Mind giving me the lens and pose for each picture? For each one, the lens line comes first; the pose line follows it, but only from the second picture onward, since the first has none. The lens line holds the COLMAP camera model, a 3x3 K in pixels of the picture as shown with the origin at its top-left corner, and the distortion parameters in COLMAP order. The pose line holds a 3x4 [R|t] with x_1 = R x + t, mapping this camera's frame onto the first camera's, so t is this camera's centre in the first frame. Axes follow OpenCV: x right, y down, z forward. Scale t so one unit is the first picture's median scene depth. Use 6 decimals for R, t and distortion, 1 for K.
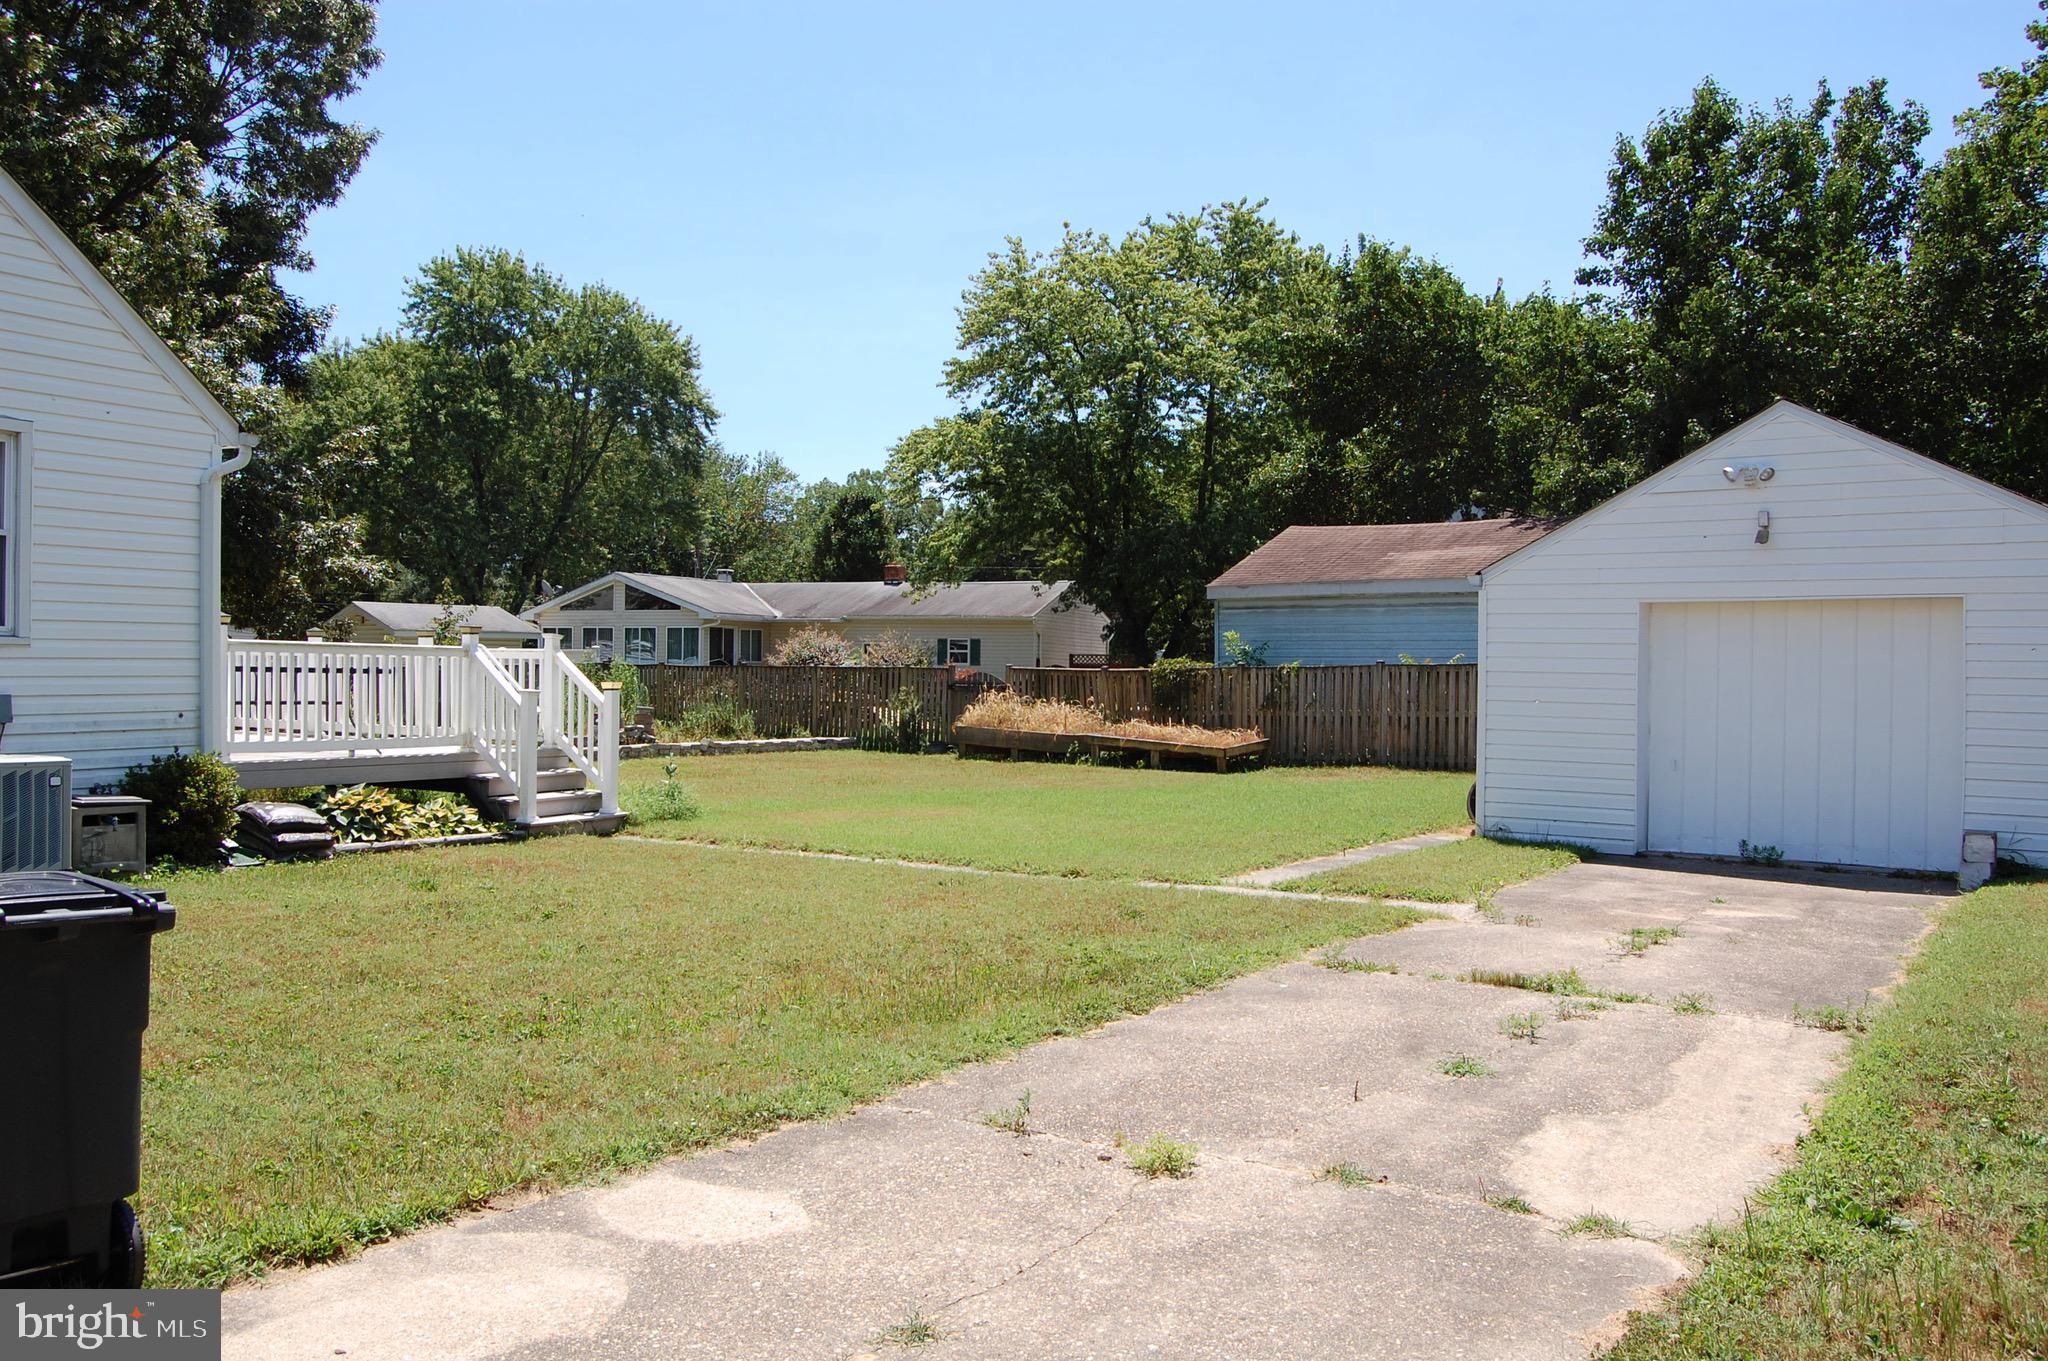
lens RADIAL K [[1609.4, 0, 1029.9], [0, 1609.4, 669.3], [0, 0, 1]] dist [-0.106858, 0.050951]
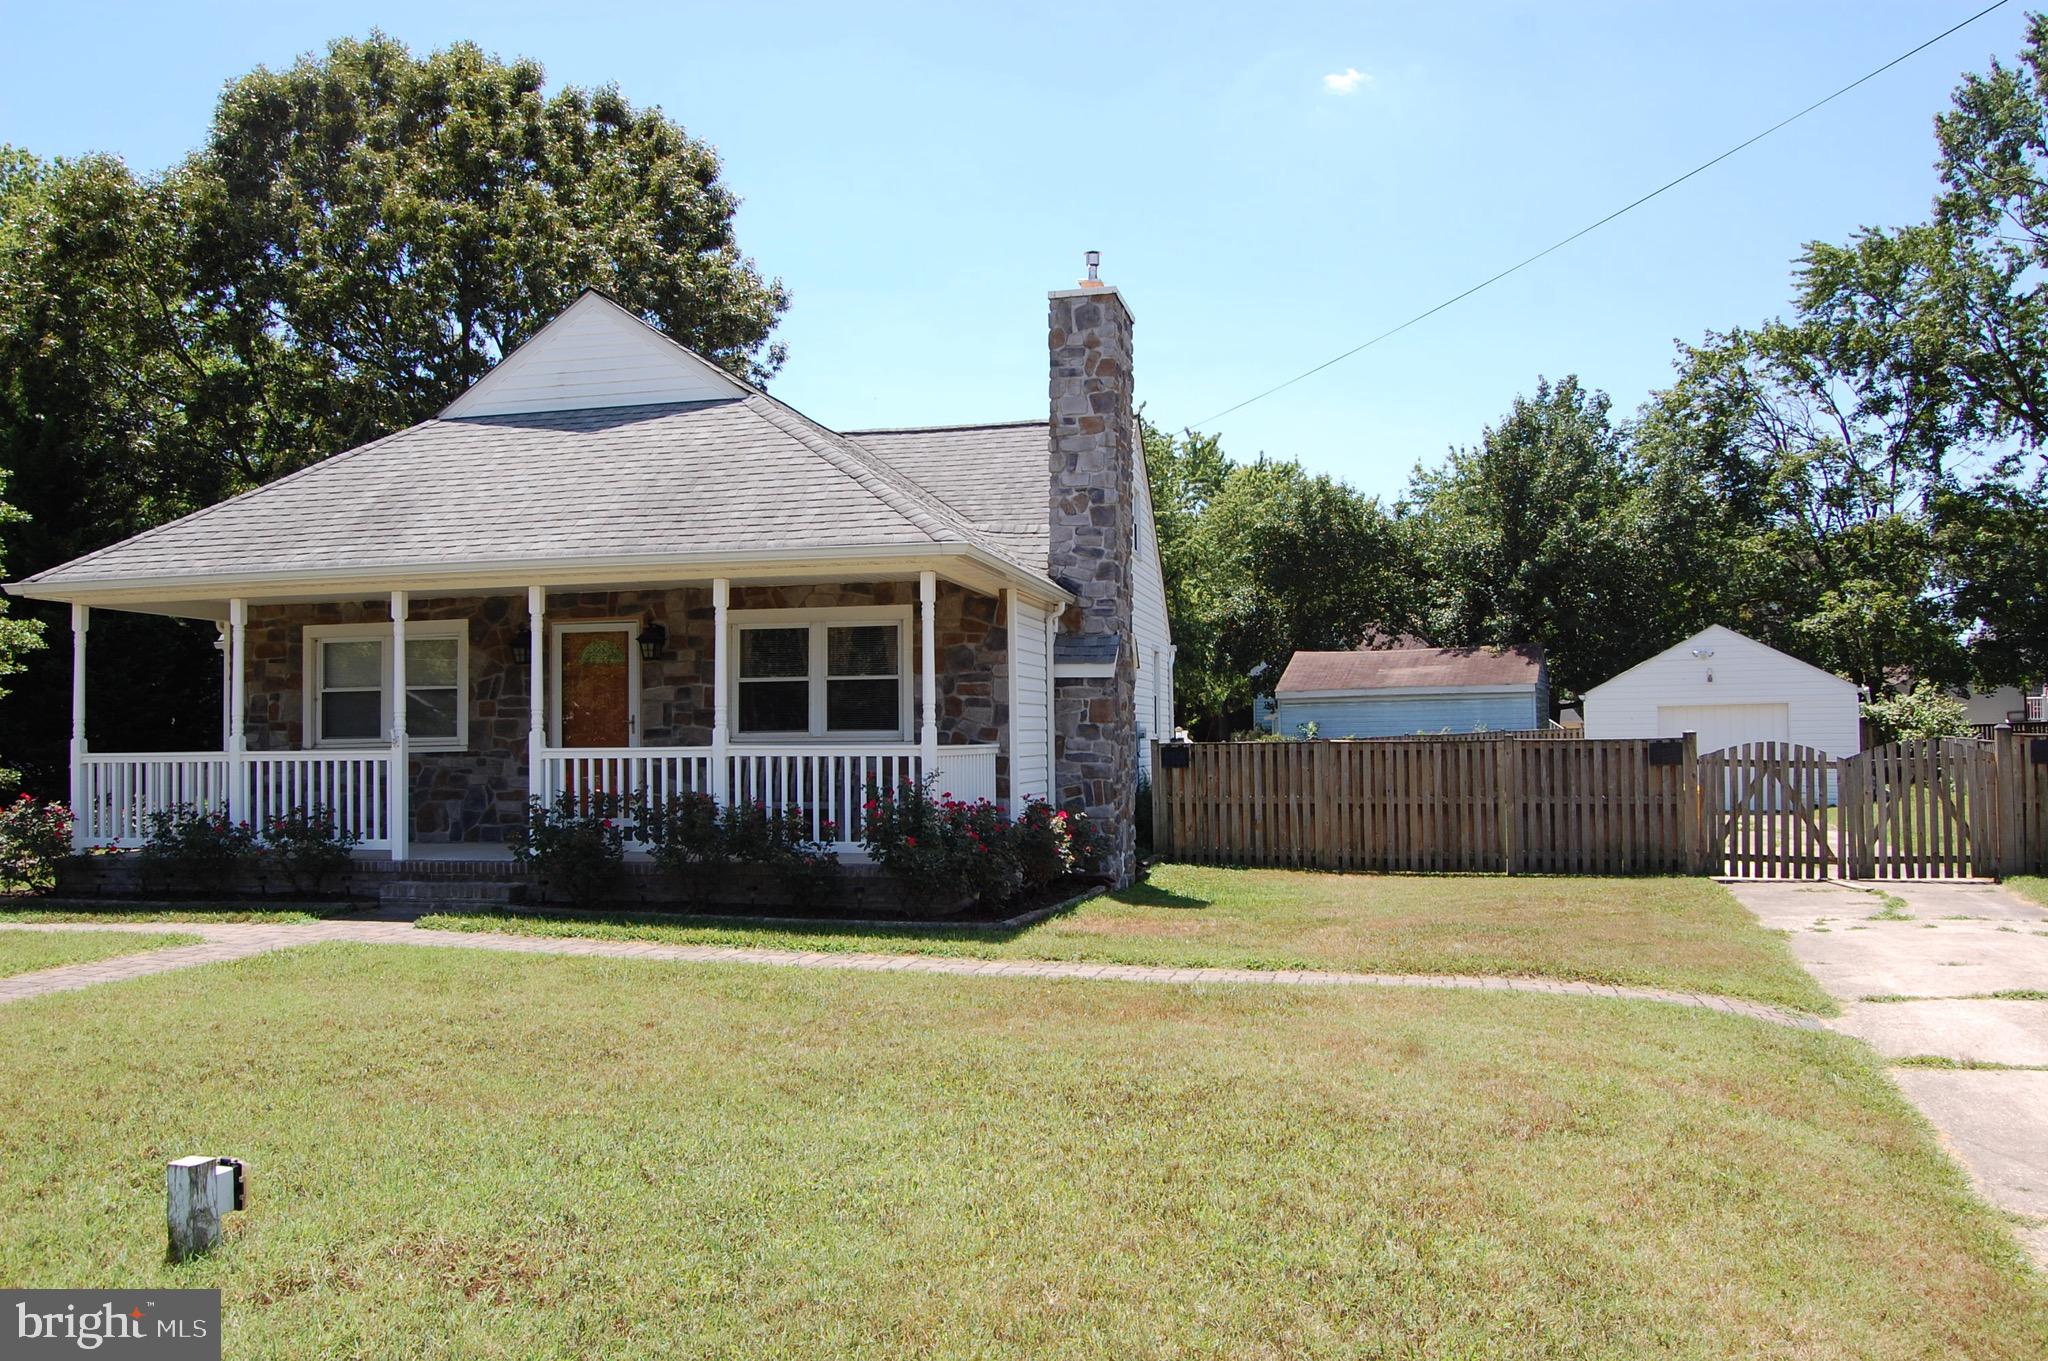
lens RADIAL K [[1716.2, 0, 1016.0], [0, 1716.2, 670.2], [0, 0, 1]] dist [-0.121631, 0.122889]
pose [[0.938970, -0.011782, 0.343797, -0.661182], [0.025763, 0.999015, -0.036126, -0.014156], [-0.343032, 0.042778, 0.938349, -0.499564]]
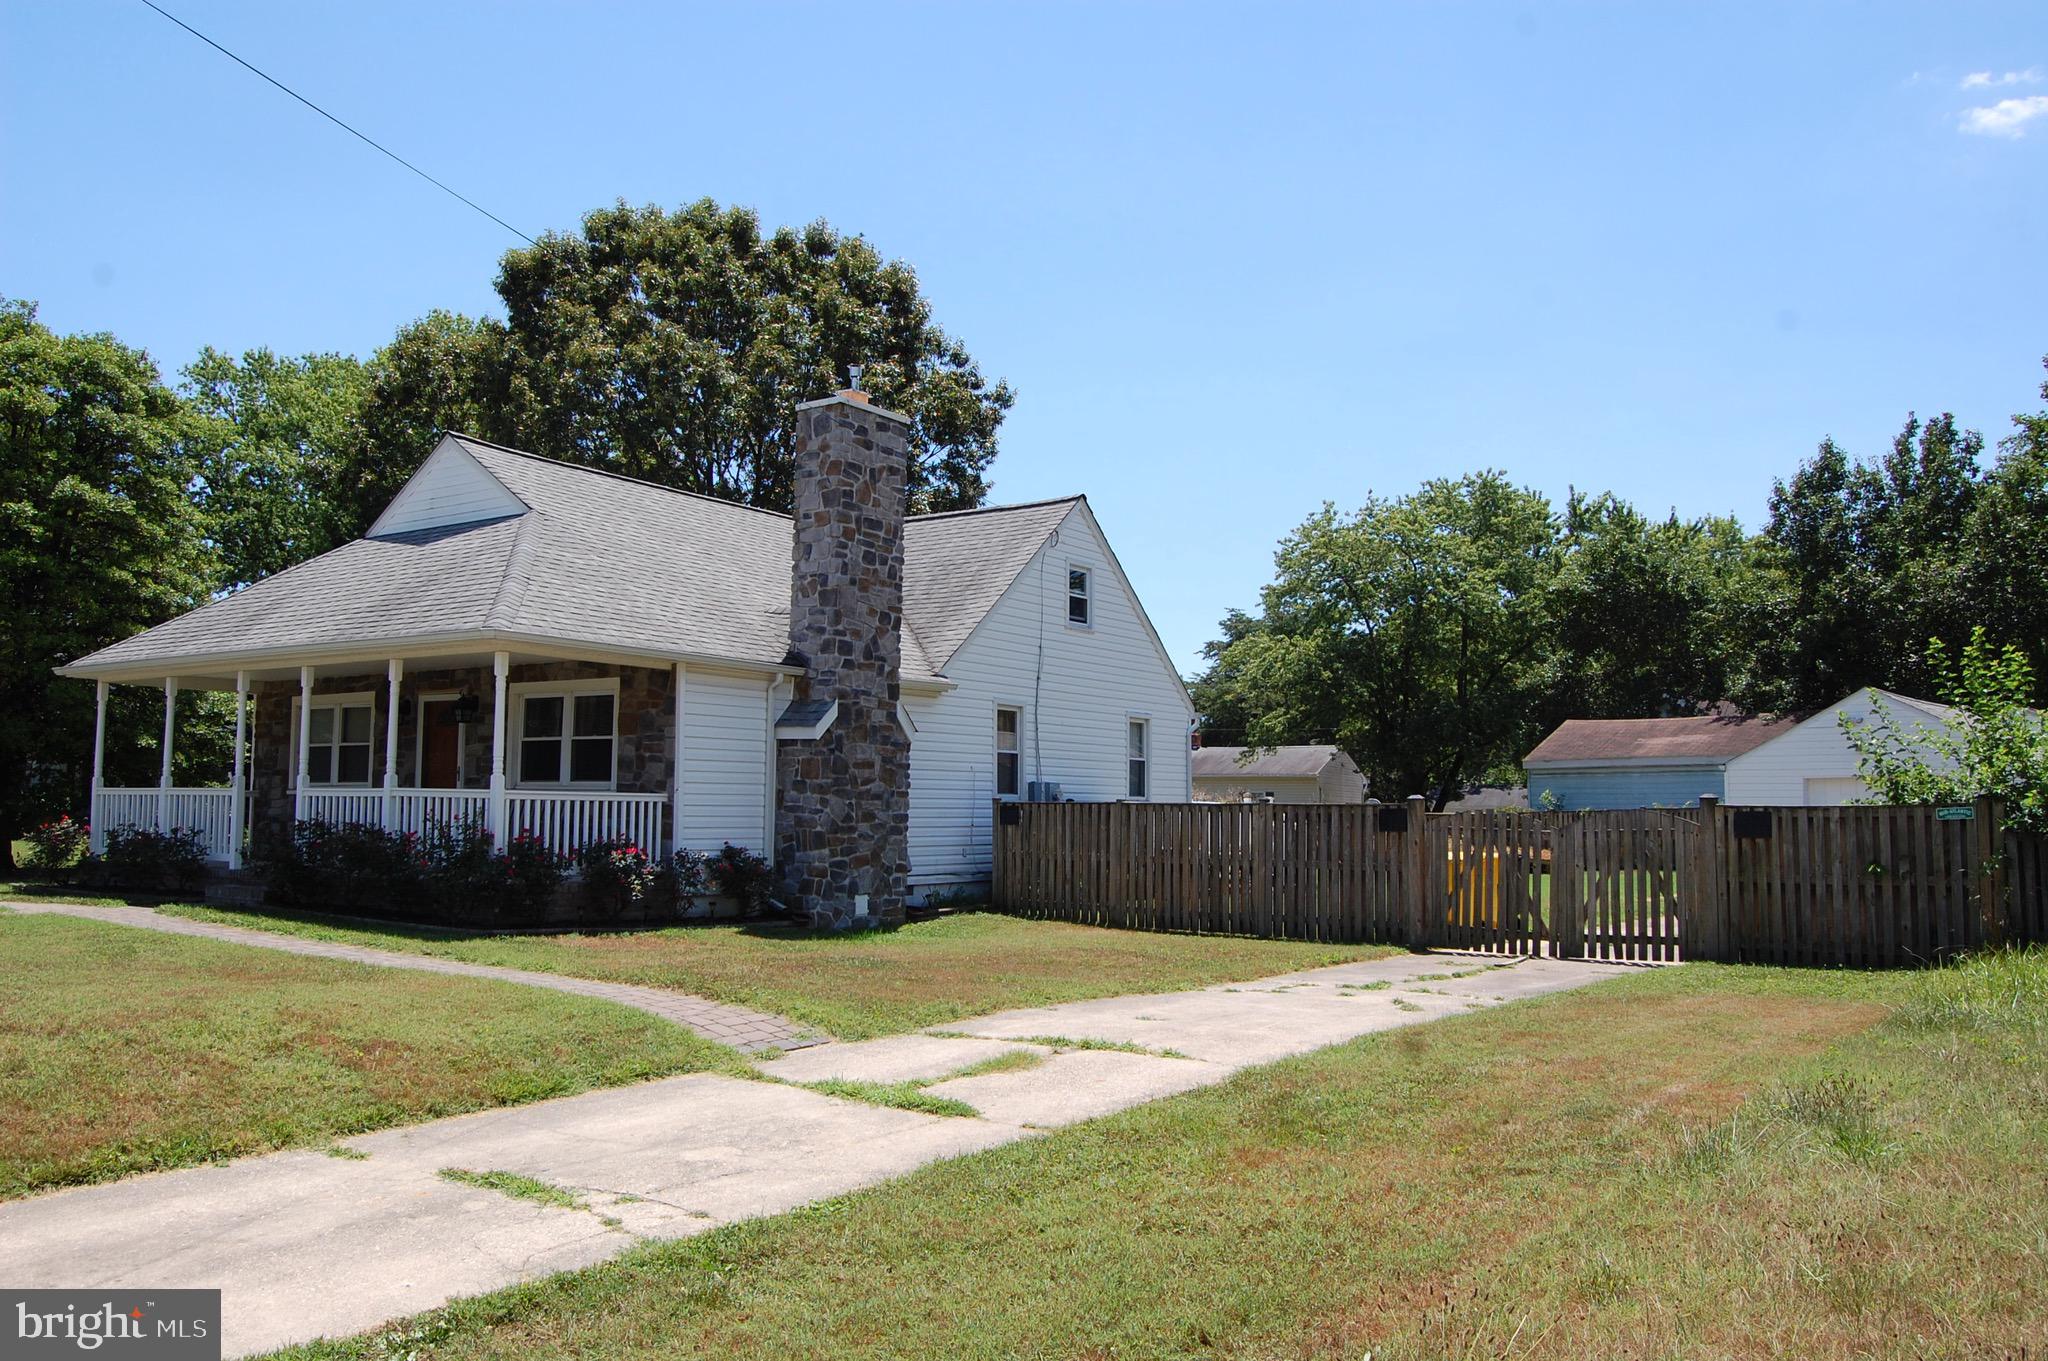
lens RADIAL K [[1716.2, 0, 1016.0], [0, 1716.2, 670.2], [0, 0, 1]] dist [-0.121631, 0.122889]
pose [[0.998287, -0.009626, -0.057713, -0.262293], [0.004700, 0.996380, -0.084878, 0.000102], [0.058321, 0.084462, 0.994718, -0.640813]]
